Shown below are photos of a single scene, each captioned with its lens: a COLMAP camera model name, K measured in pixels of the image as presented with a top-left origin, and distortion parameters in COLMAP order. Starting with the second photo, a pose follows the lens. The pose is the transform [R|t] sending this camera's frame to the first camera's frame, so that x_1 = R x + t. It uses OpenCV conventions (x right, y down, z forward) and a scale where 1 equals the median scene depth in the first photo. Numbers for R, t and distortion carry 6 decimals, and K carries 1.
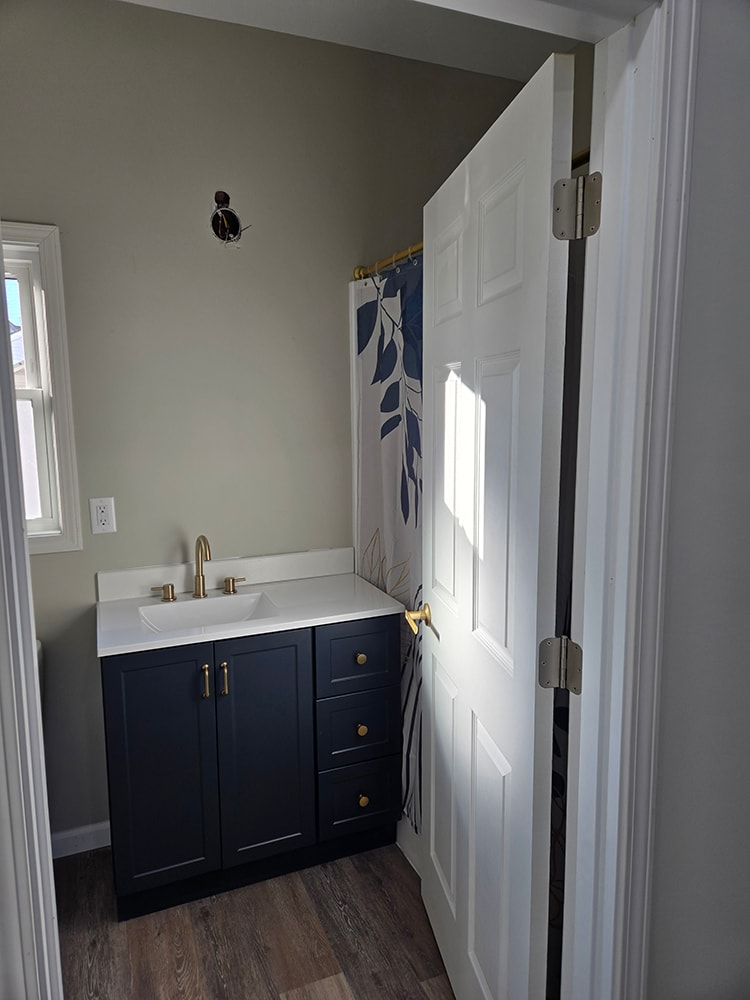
lens RADIAL K [[670.1, 0, 375.9], [0, 670.1, 494.1], [0, 0, 1]] dist [0.037915, -0.021742]
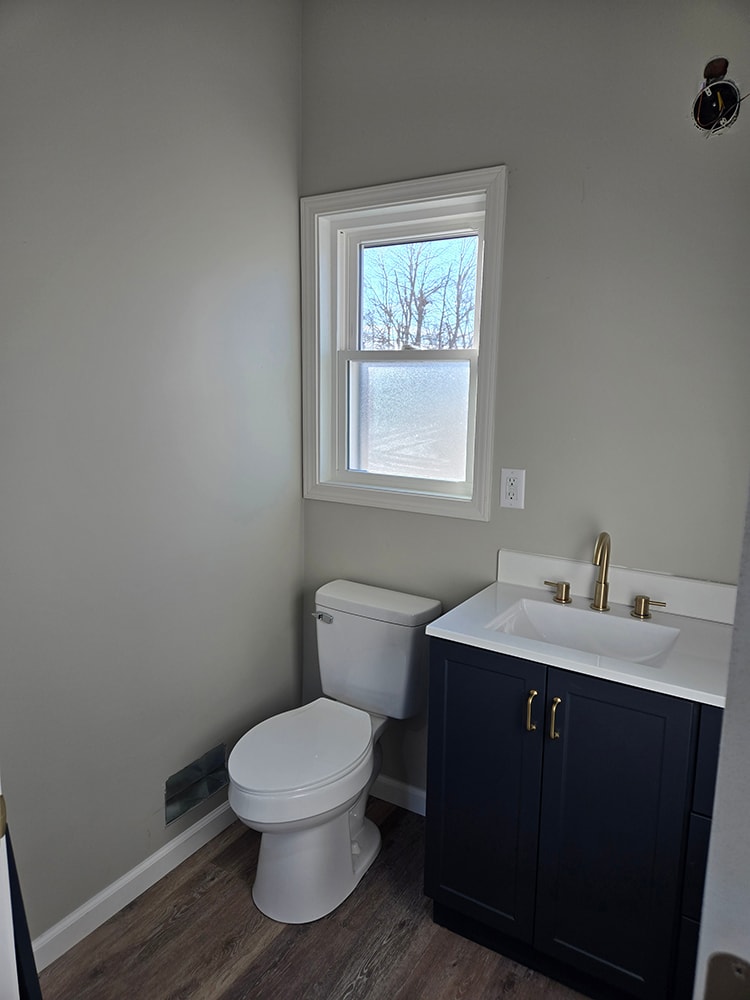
lens RADIAL K [[670.1, 0, 377.0], [0, 670.1, 498.3], [0, 0, 1]] dist [0.037915, -0.021742]
pose [[0.583186, 0.156109, -0.797198, 0.202385], [-0.138904, 0.986072, 0.091480, -0.012050], [0.800375, 0.057384, 0.596747, 0.321056]]
